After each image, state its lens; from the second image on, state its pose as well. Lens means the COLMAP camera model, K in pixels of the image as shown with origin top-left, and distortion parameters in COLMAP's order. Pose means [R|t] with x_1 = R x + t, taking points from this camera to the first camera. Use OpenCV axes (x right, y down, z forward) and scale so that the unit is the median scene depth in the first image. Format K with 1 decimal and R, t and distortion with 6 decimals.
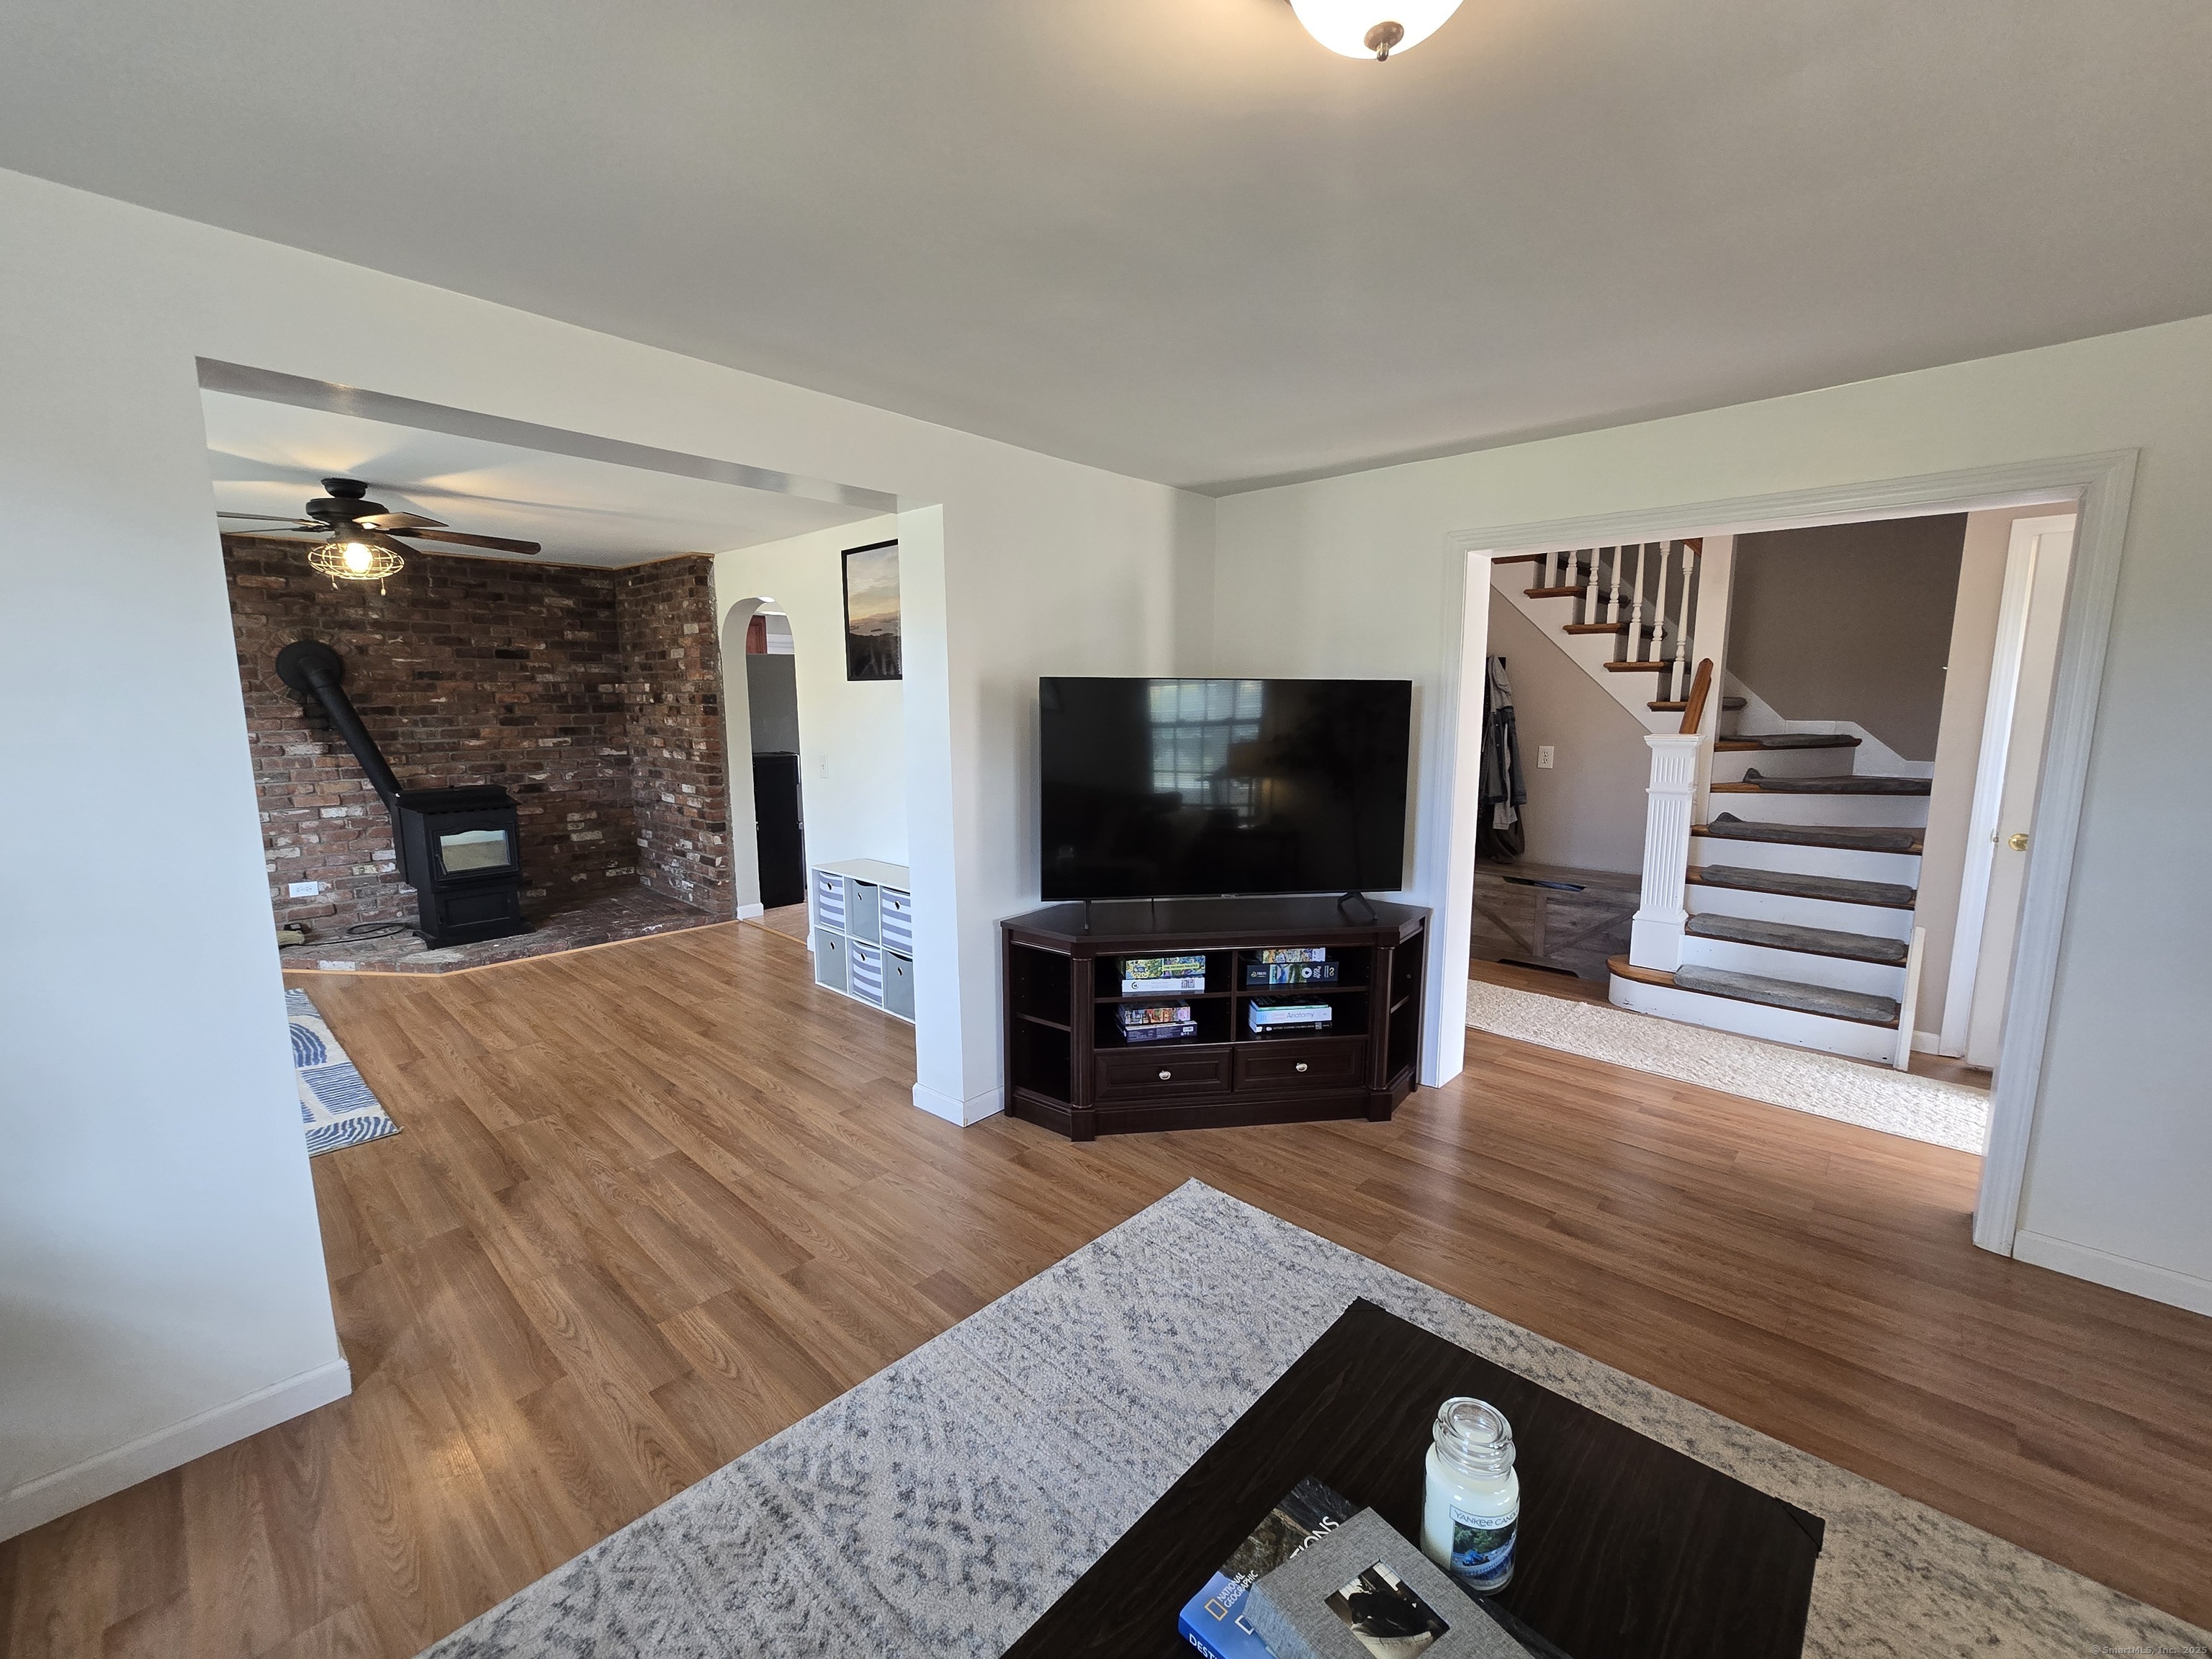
lens RADIAL K [[903.3, 0, 1105.9], [0, 903.3, 833.3], [0, 0, 1]] dist [-0.000646, -0.000469]
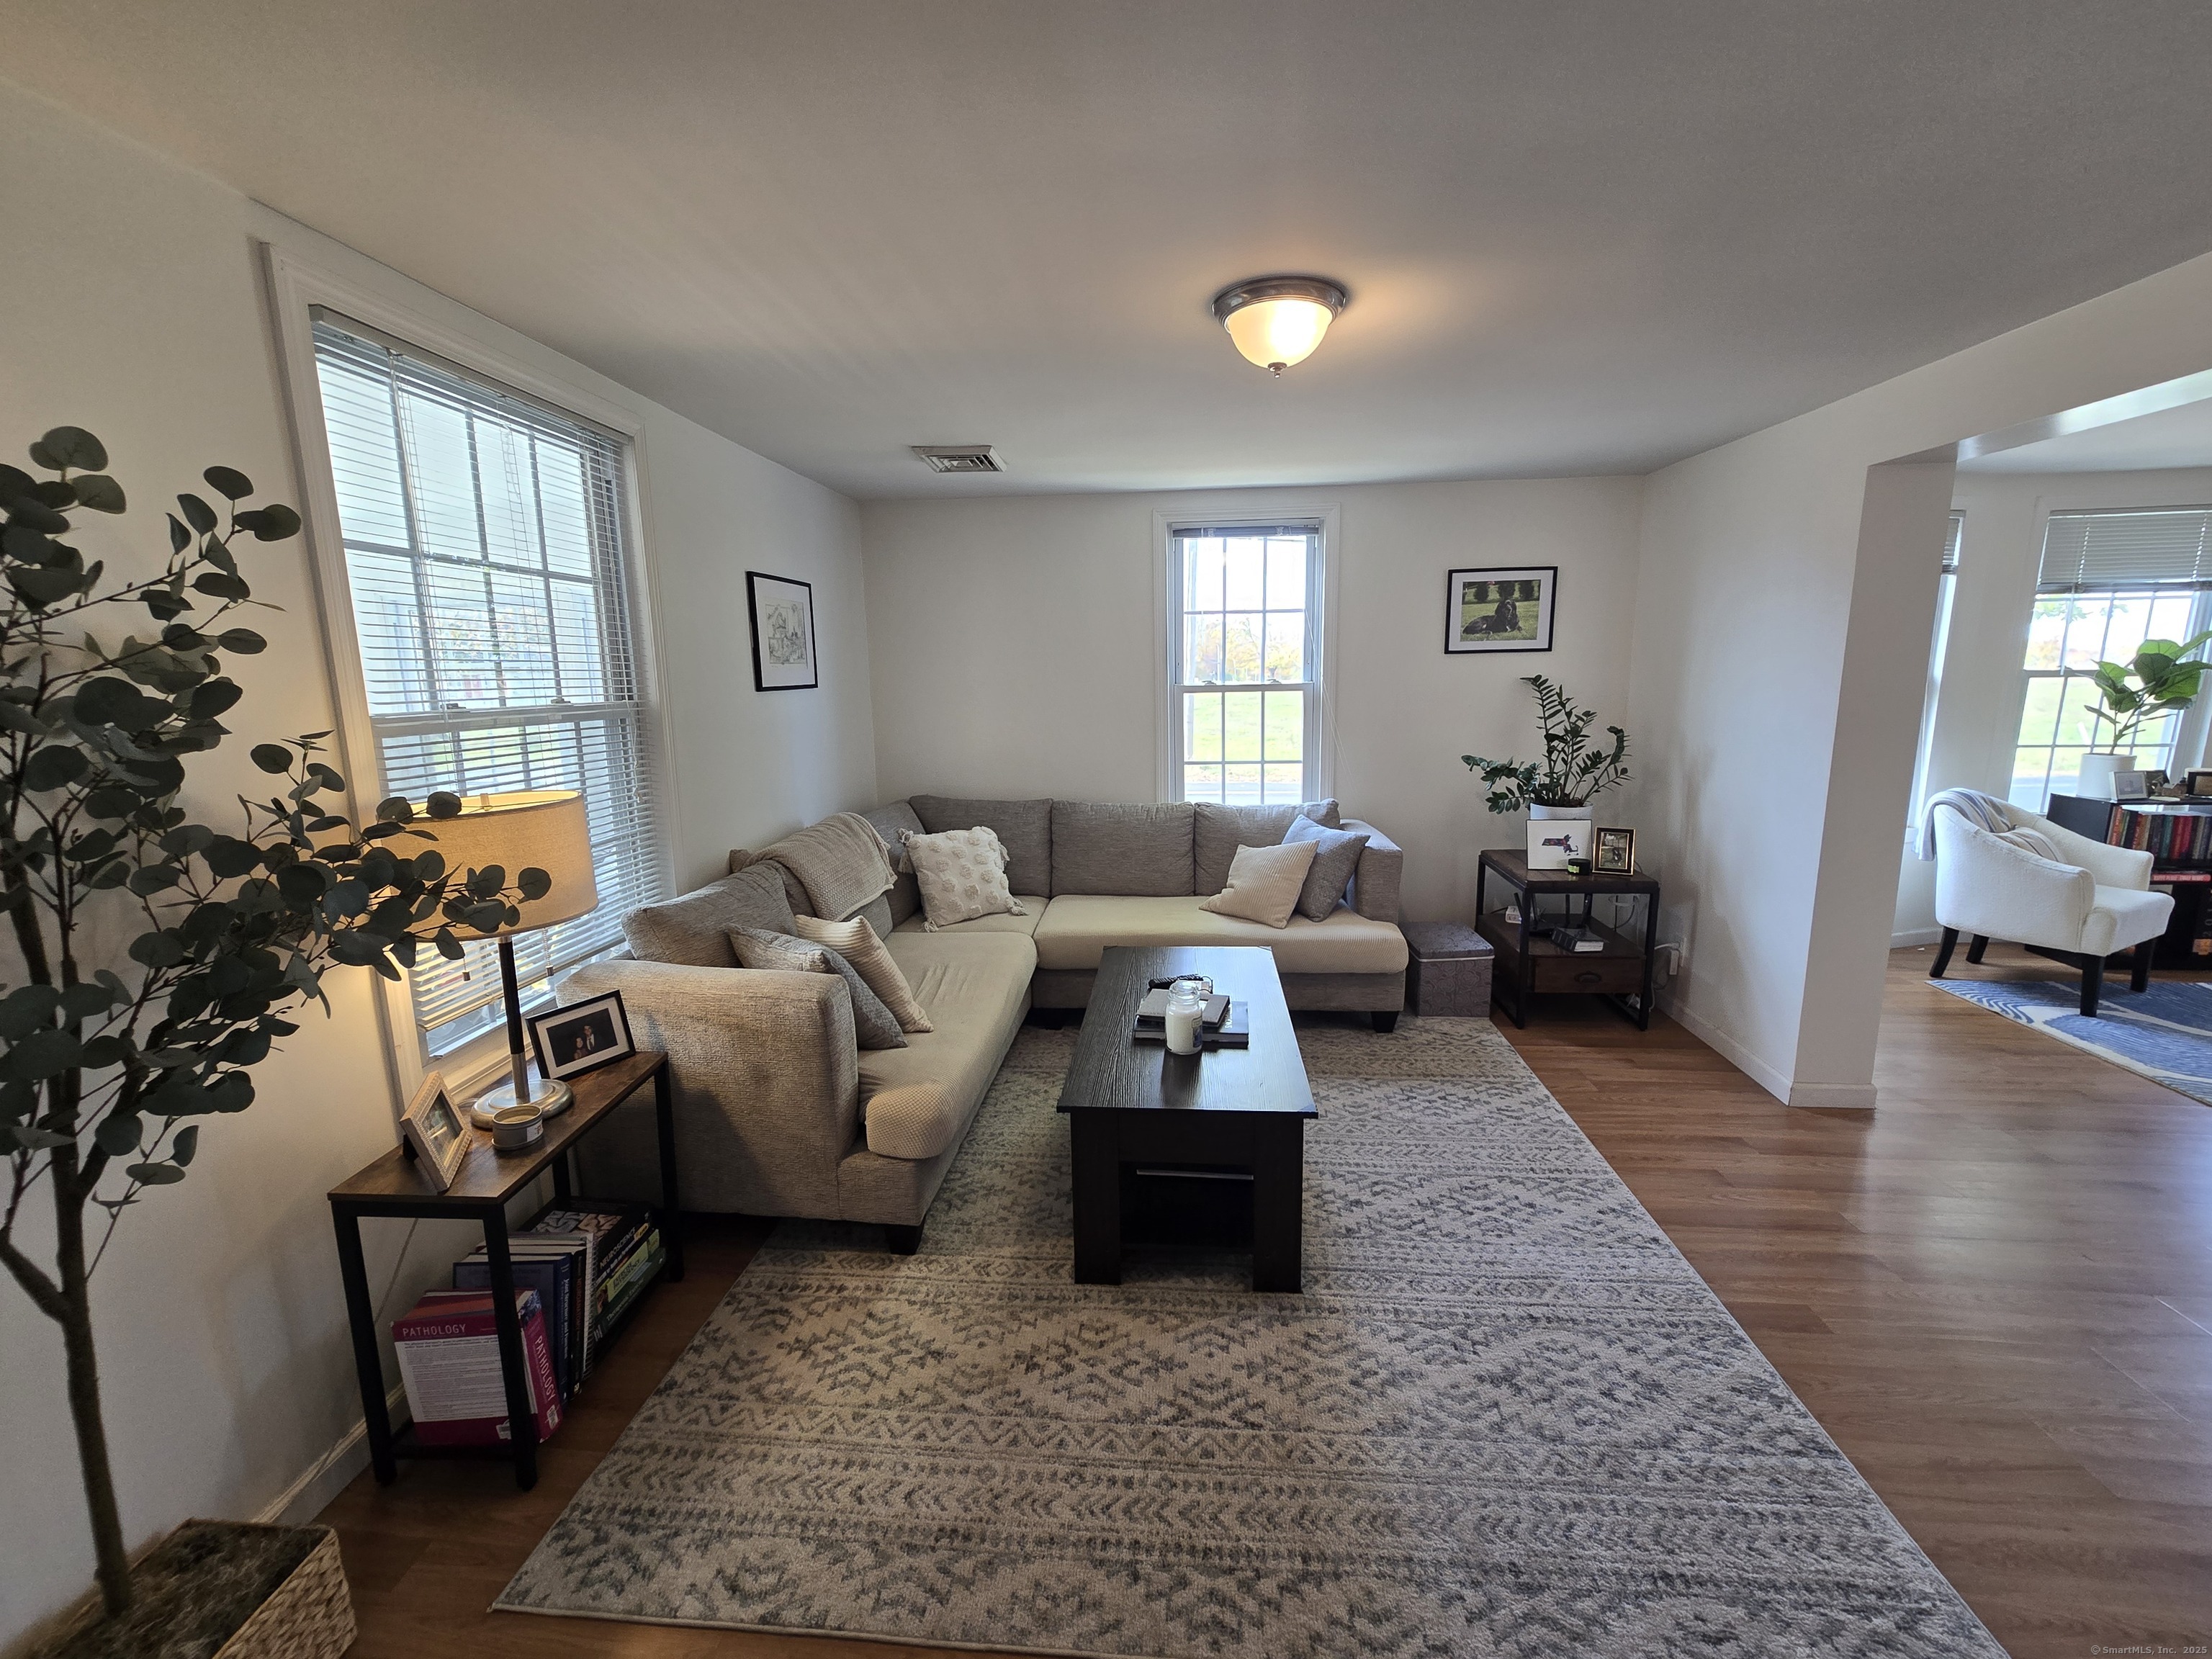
lens RADIAL K [[903.3, 0, 1106.2], [0, 903.3, 835.1], [0, 0, 1]] dist [-0.000646, -0.000469]
pose [[-0.791830, 0.124733, -0.597869, 0.608412], [-0.069103, 0.954339, 0.290624, -0.128934], [0.606820, 0.271439, -0.747055, 0.797867]]
